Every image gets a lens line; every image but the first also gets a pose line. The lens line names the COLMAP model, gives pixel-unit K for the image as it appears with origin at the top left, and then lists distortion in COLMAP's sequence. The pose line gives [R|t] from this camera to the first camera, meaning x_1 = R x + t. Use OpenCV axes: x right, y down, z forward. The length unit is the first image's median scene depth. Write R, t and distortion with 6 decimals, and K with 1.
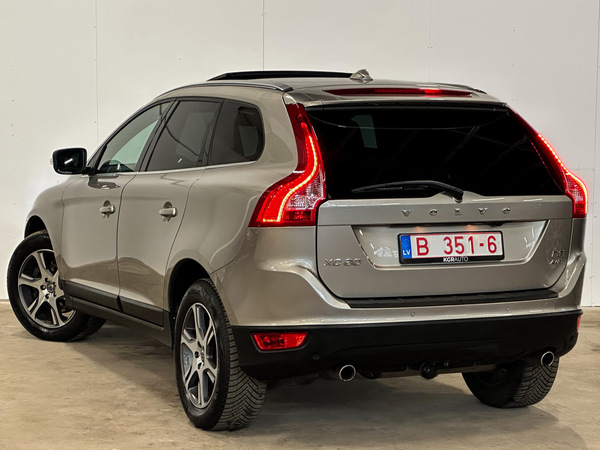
lens RADIAL K [[1625.9, 0, 300.0], [0, 1625.9, 225.0], [0, 0, 1]] dist [0.033353, 0.433883]
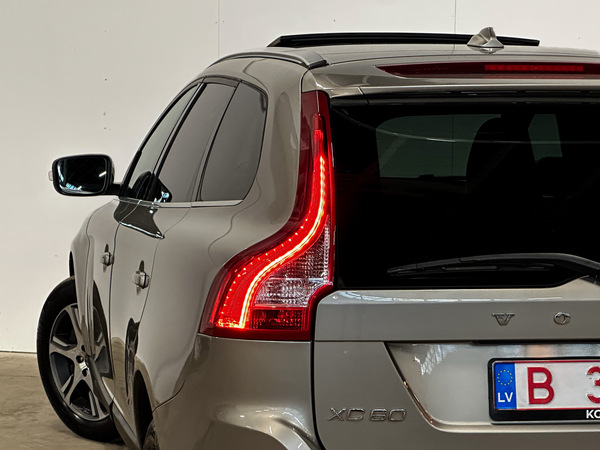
lens RADIAL K [[1662.2, 0, 300.0], [0, 1662.2, 225.0], [0, 0, 1]] dist [-0.009120, 1.540811]
pose [[0.974059, 0.026526, -0.224734, 0.114994], [-0.023662, 0.999601, 0.015426, -0.040901], [0.225053, -0.009708, 0.974298, 0.490372]]
